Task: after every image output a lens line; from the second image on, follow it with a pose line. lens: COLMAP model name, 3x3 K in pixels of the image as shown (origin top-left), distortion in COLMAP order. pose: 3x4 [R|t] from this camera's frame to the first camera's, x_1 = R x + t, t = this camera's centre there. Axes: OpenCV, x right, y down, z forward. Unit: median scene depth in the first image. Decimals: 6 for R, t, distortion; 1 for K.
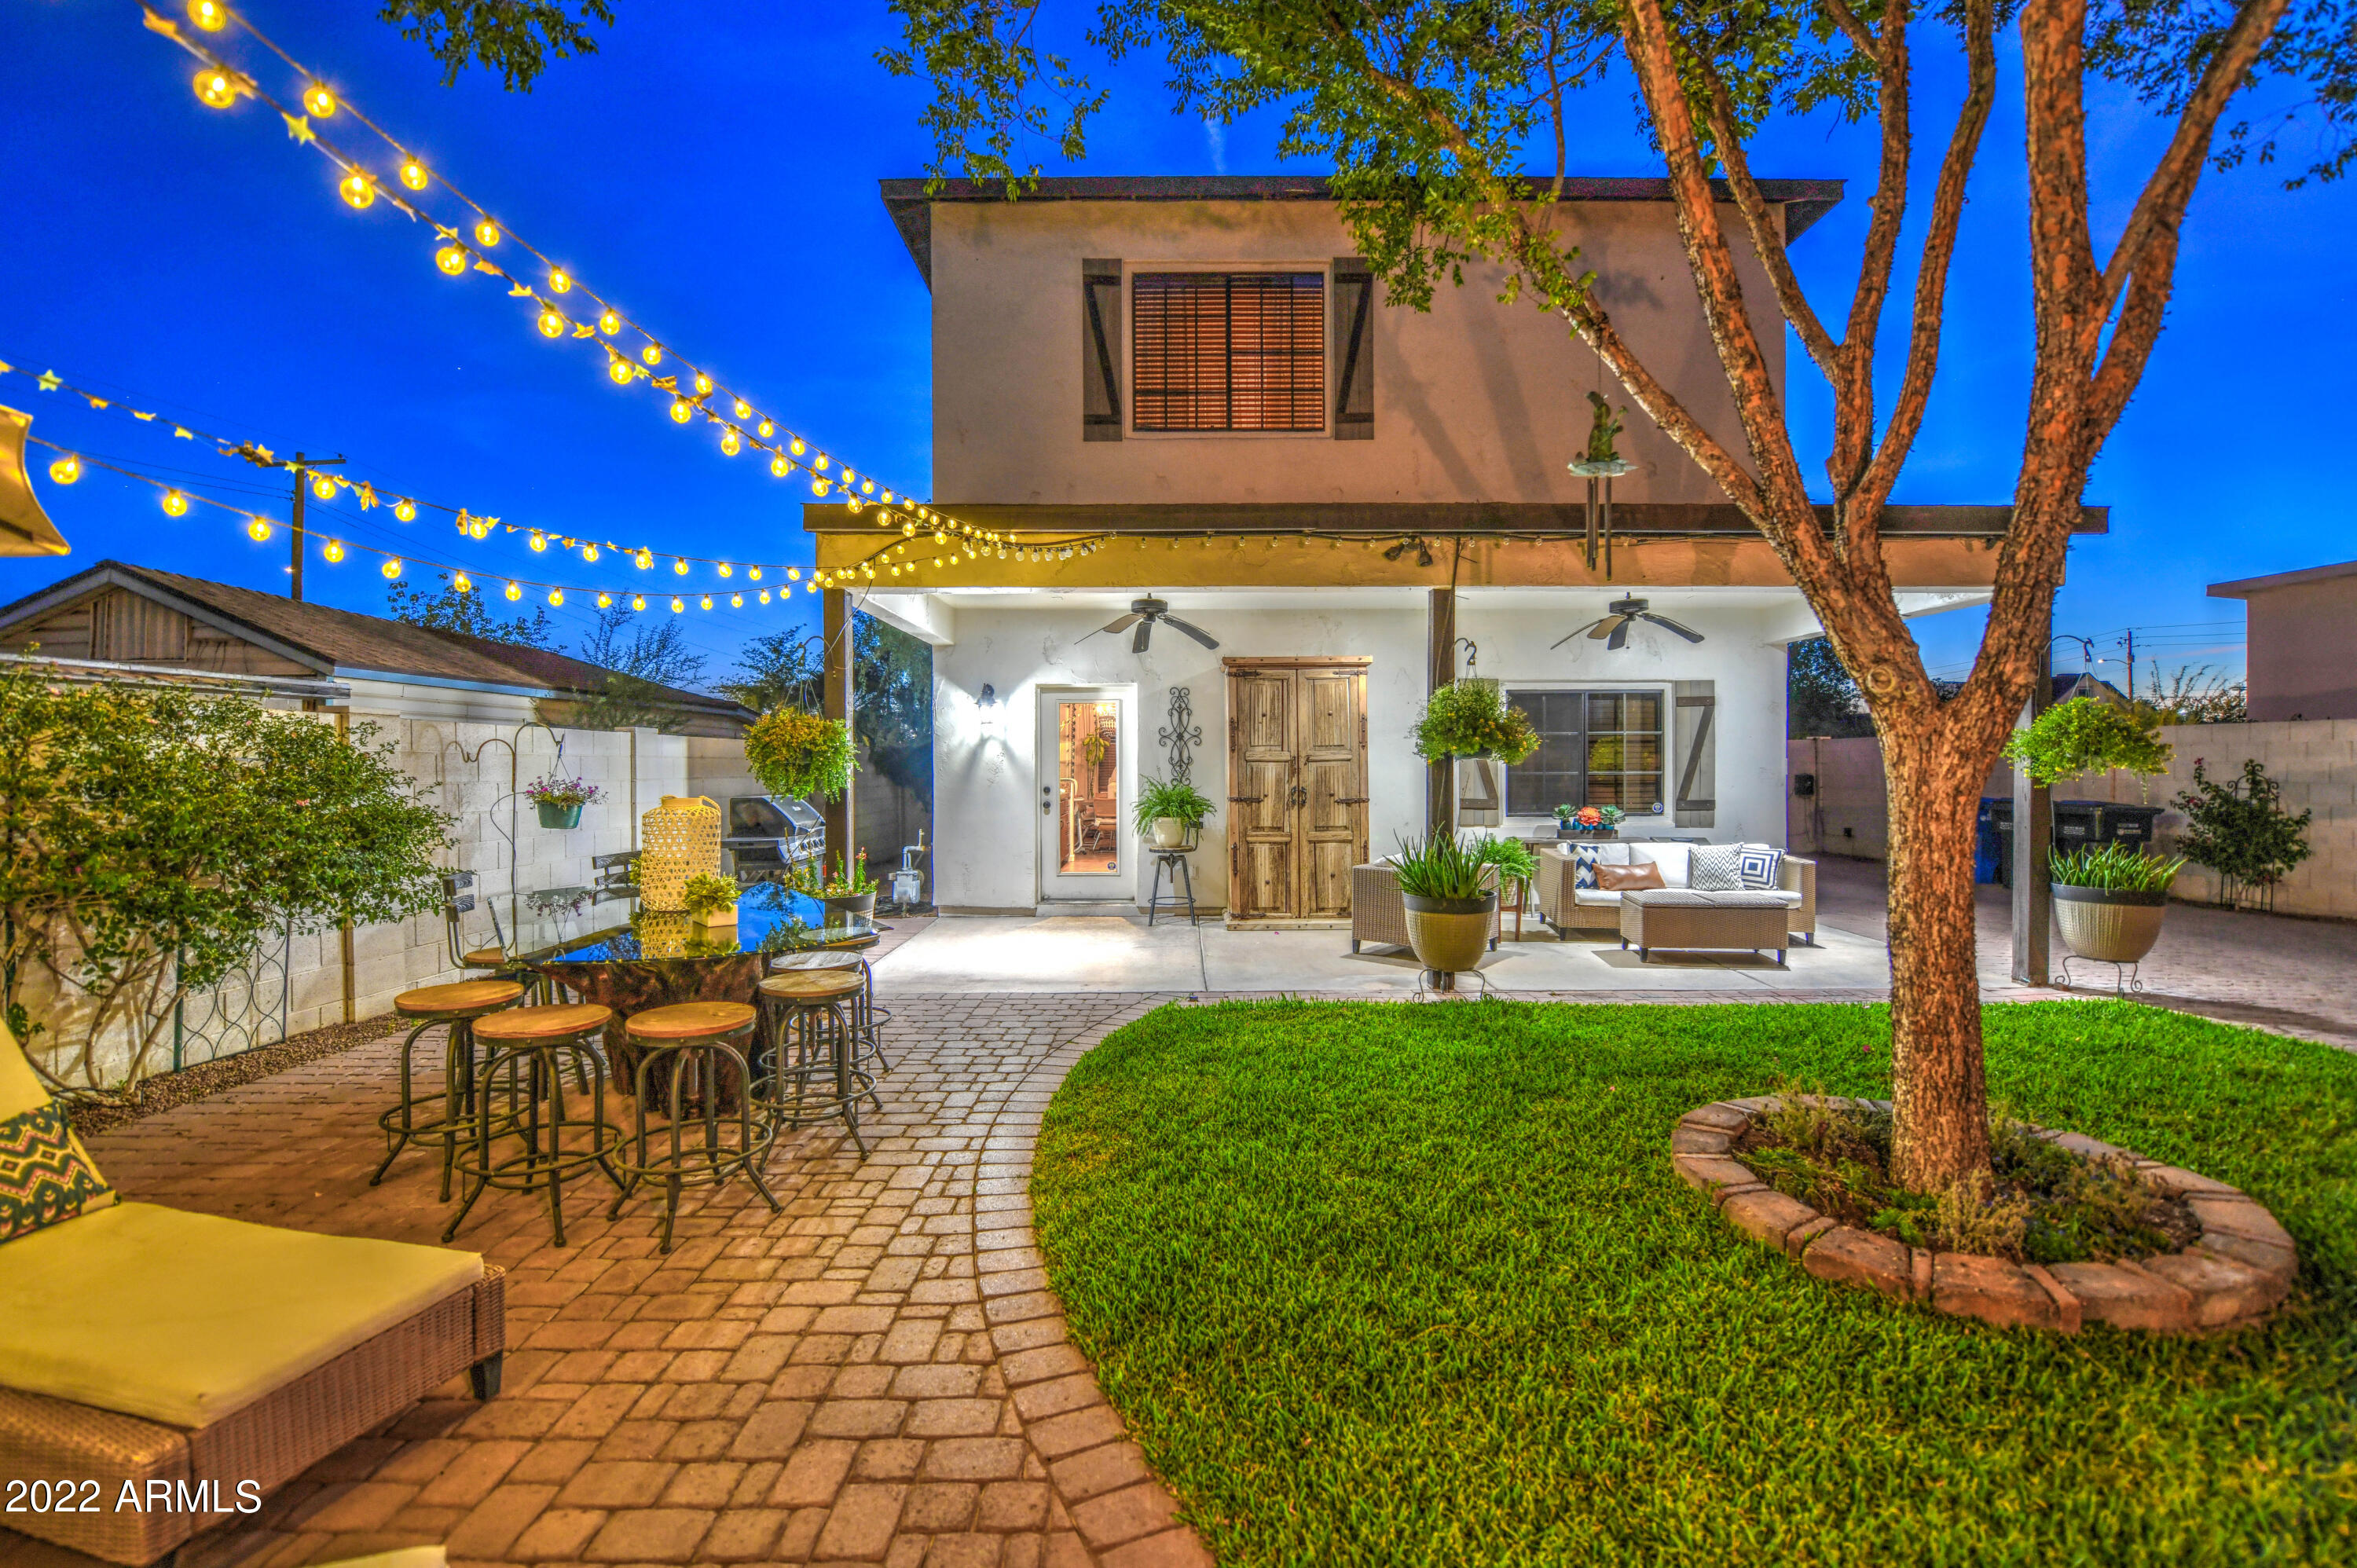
lens RADIAL K [[1013.5, 0, 1180.3], [0, 1013.5, 783.3], [0, 0, 1]] dist [-0.013712, -0.002140]
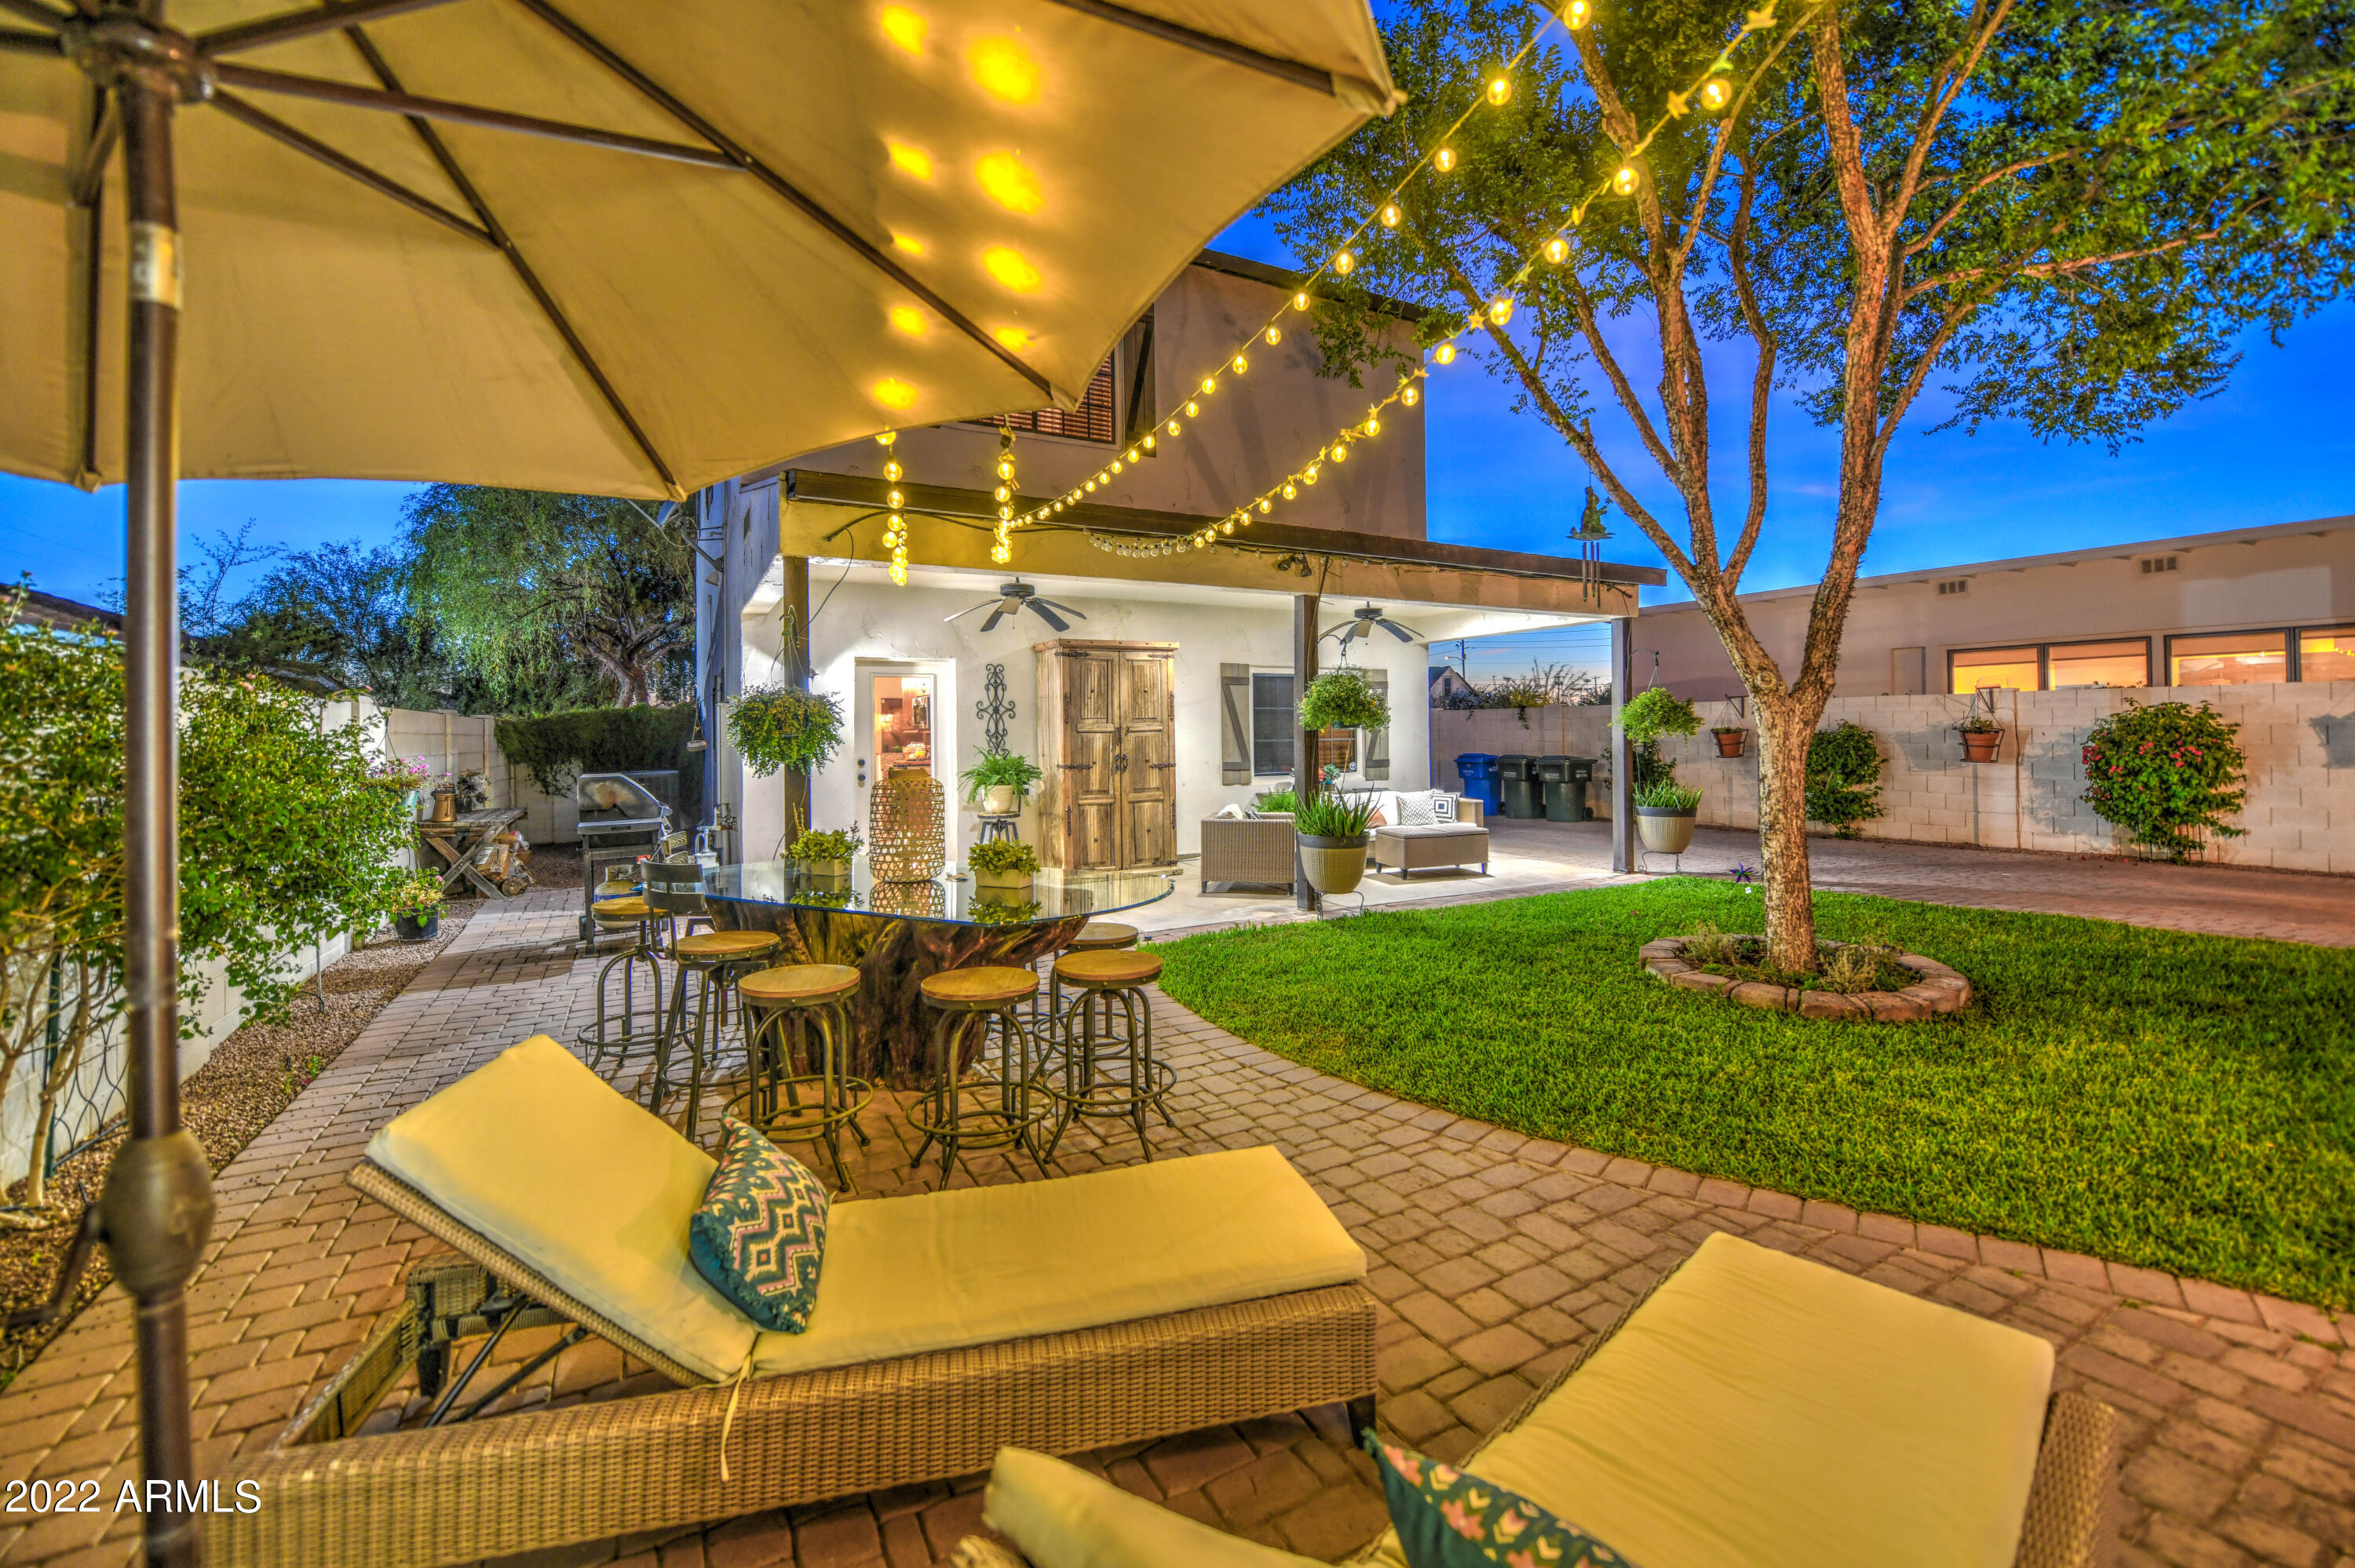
lens RADIAL K [[1040.1, 0, 1040.0], [0, 1040.1, 731.8], [0, 0, 1]] dist [-0.006041, -0.000128]
pose [[0.878782, -0.005405, 0.477193, -0.591786], [0.017417, 0.999633, -0.020752, 0.000815], [-0.476905, 0.026548, 0.878554, 0.014943]]
